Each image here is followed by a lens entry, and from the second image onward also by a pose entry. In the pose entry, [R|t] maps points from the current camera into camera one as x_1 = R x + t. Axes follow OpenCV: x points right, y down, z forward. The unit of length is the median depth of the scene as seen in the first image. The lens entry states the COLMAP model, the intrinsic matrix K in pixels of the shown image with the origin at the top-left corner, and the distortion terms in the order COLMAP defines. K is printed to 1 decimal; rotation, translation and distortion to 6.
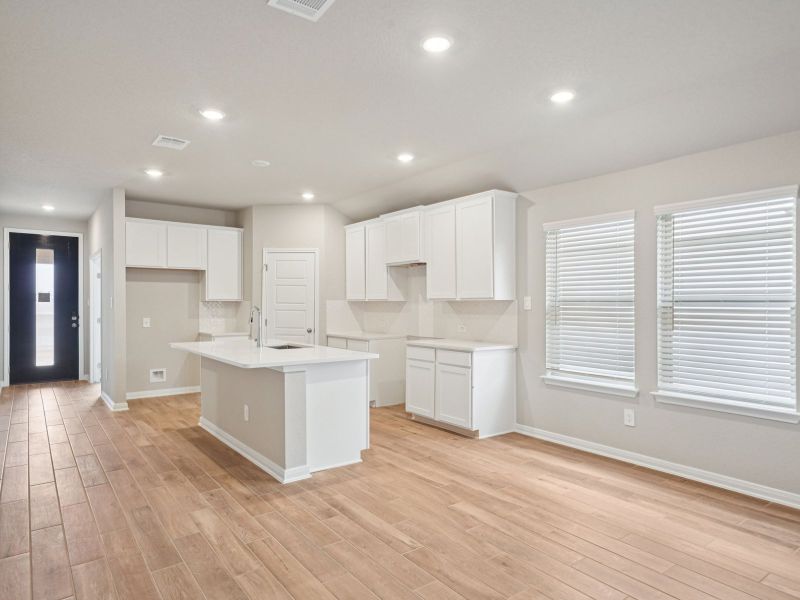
lens RADIAL K [[476.6, 0, 398.3], [0, 476.6, 304.0], [0, 0, 1]] dist [0.012974, 0.006194]
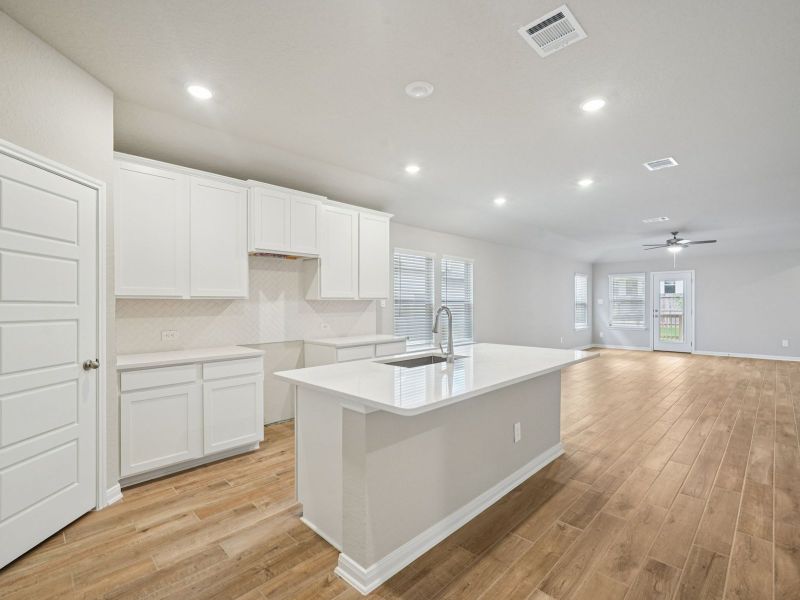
lens RADIAL K [[379.0, 0, 398.3], [0, 379.0, 304.3], [0, 0, 1]] dist [0.002183, -0.000108]
pose [[-0.126865, -0.002051, 0.991918, -0.609771], [0.005886, 0.999979, 0.002820, 0.000722], [-0.991903, 0.006196, -0.126850, 0.827187]]
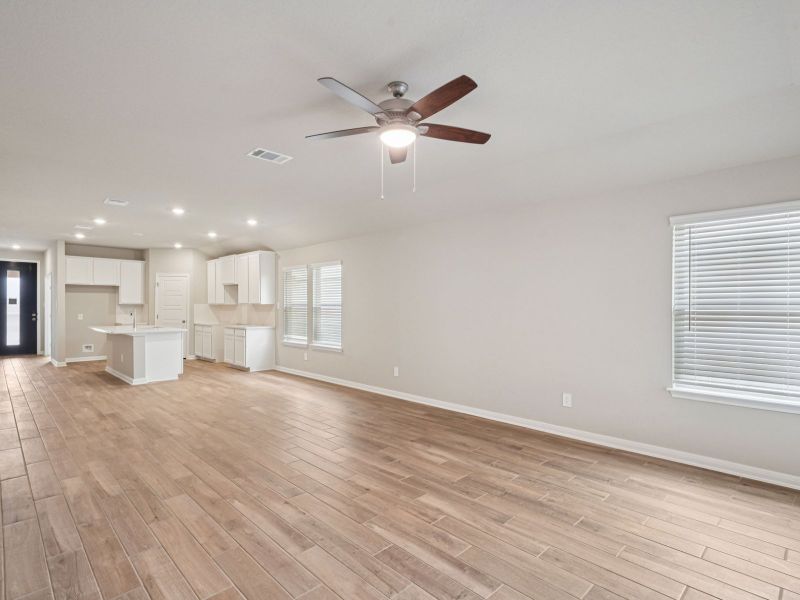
lens RADIAL K [[379.0, 0, 383.7], [0, 379.0, 305.7], [0, 0, 1]] dist [0.002183, -0.000108]
pose [[0.990003, 0.001620, 0.141036, 0.366714], [-0.001528, 0.999999, -0.000758, -0.001258], [-0.141037, 0.000535, 0.990004, -0.506798]]
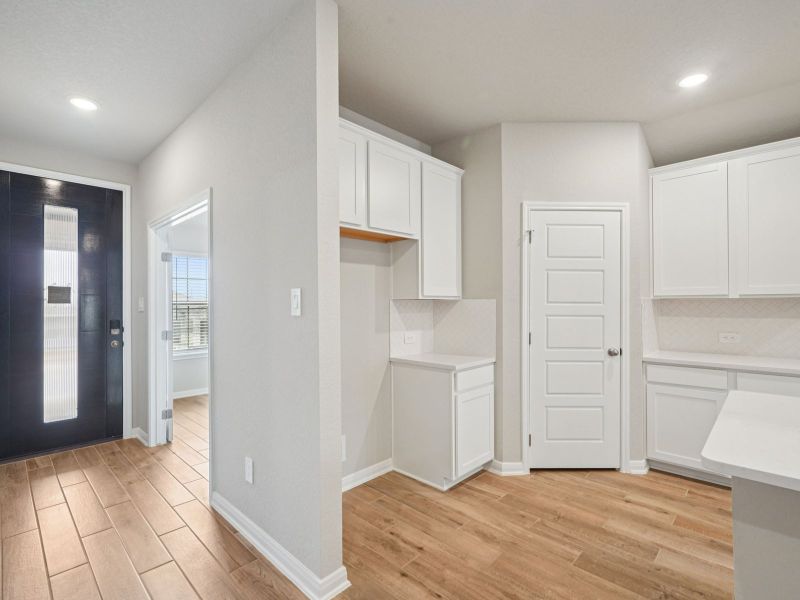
lens RADIAL K [[379.0, 0, 398.3], [0, 379.0, 301.3], [0, 0, 1]] dist [0.002183, -0.000108]
pose [[0.988696, -0.003564, 0.149889, -0.534359], [0.005072, 0.999940, -0.009679, -0.000284], [-0.149845, 0.010329, 0.988655, 0.656129]]
